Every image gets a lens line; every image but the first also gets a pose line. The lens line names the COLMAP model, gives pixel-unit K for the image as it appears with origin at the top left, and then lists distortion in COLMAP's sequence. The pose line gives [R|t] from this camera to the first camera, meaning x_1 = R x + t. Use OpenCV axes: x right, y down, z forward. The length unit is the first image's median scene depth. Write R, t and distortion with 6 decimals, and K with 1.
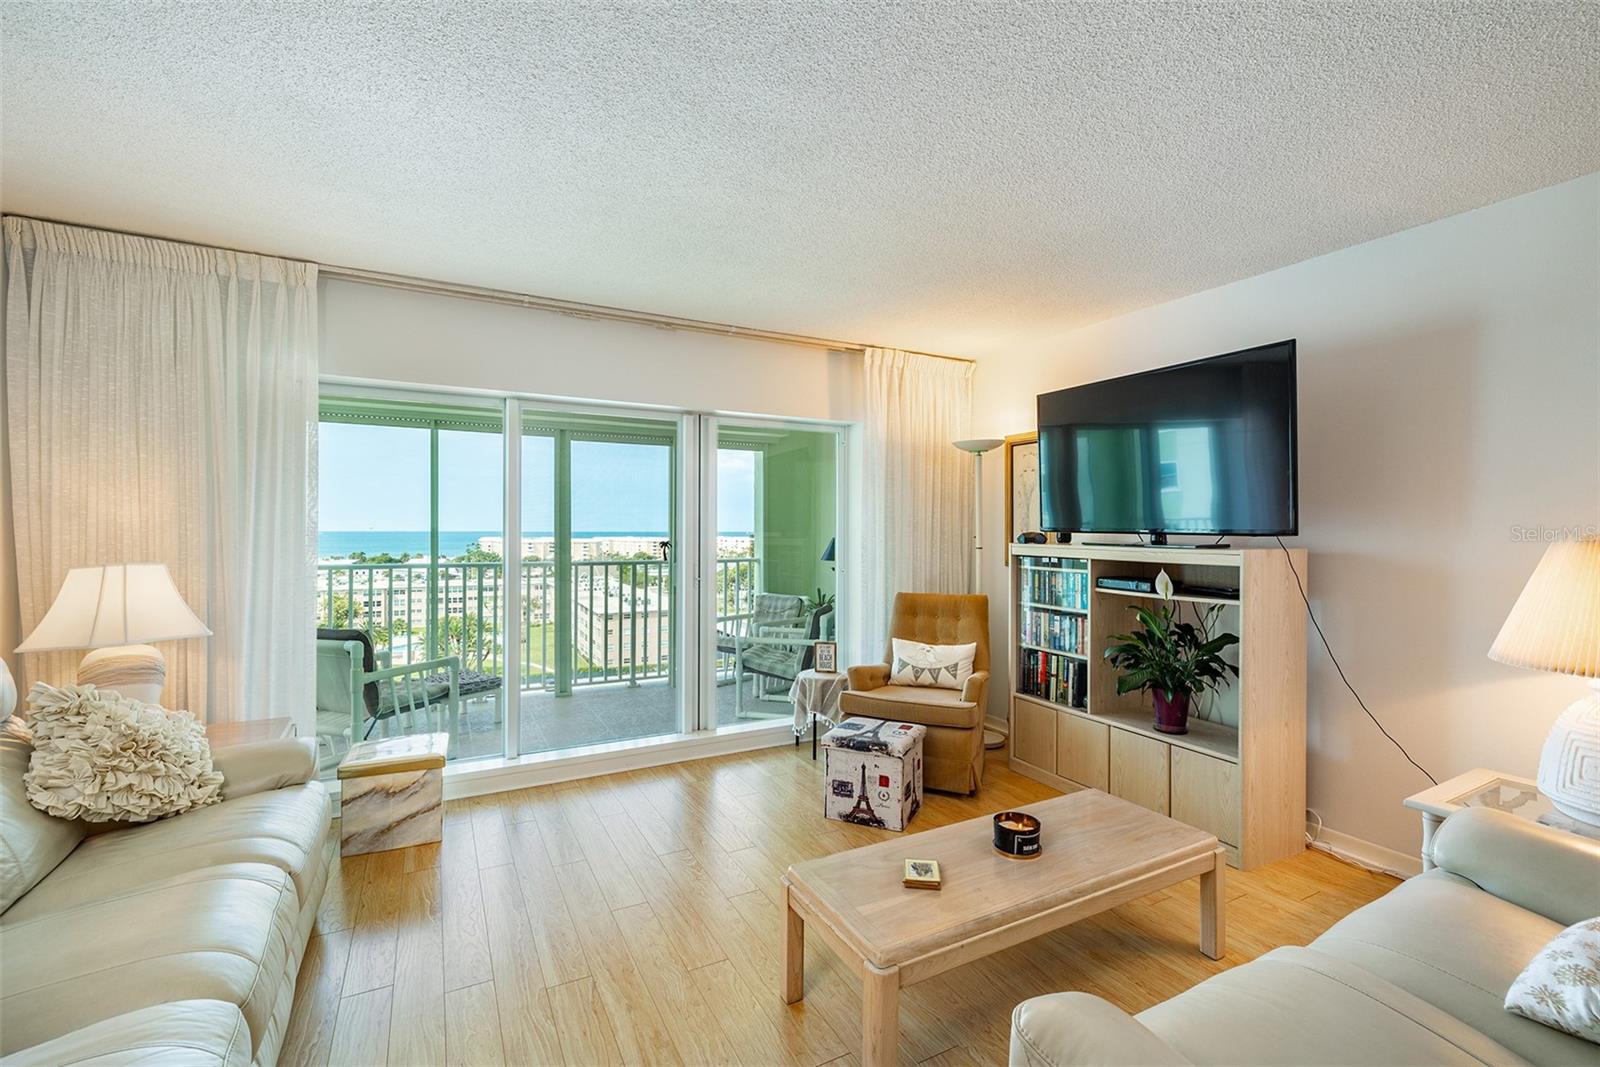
lens RADIAL K [[682.9, 0, 797.8], [0, 682.9, 531.8], [0, 0, 1]] dist [-0.001035, -0.000171]
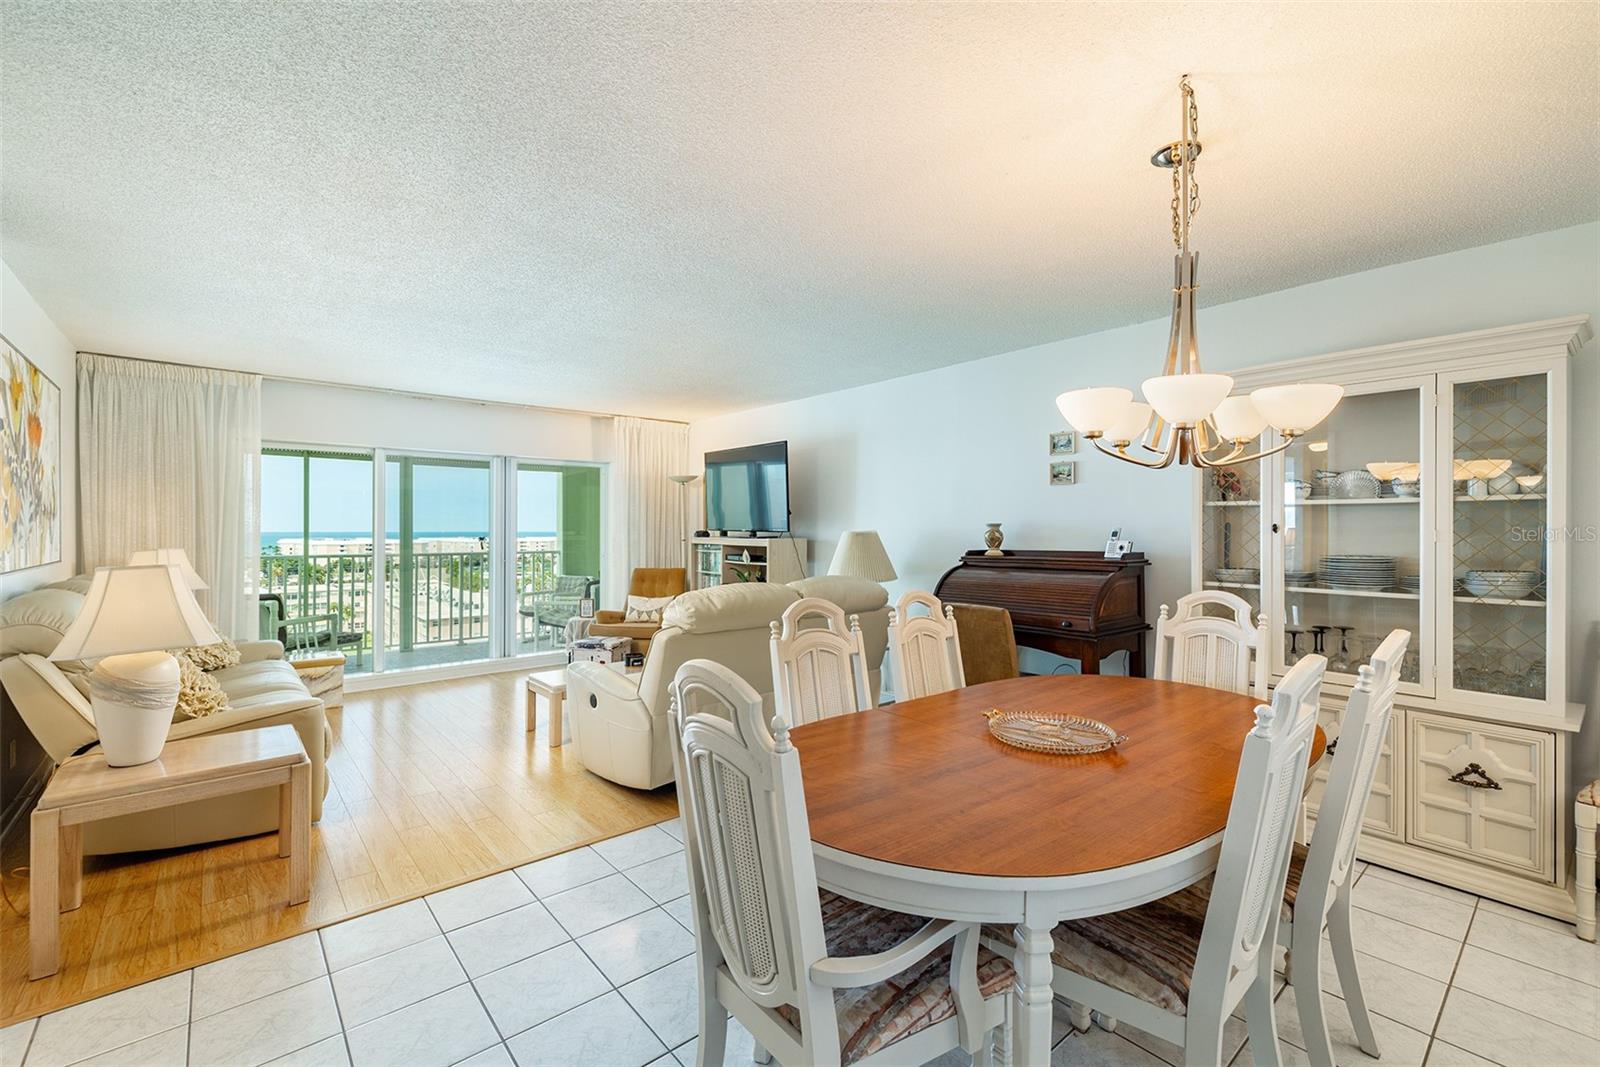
lens RADIAL K [[693.2, 0, 779.4], [0, 693.2, 527.2], [0, 0, 1]] dist [-0.000810, -0.000136]
pose [[0.982159, -0.002019, 0.188041, 0.194342], [0.003123, 0.999980, -0.005577, 0.002612], [-0.188026, 0.006065, 0.982145, -0.758221]]
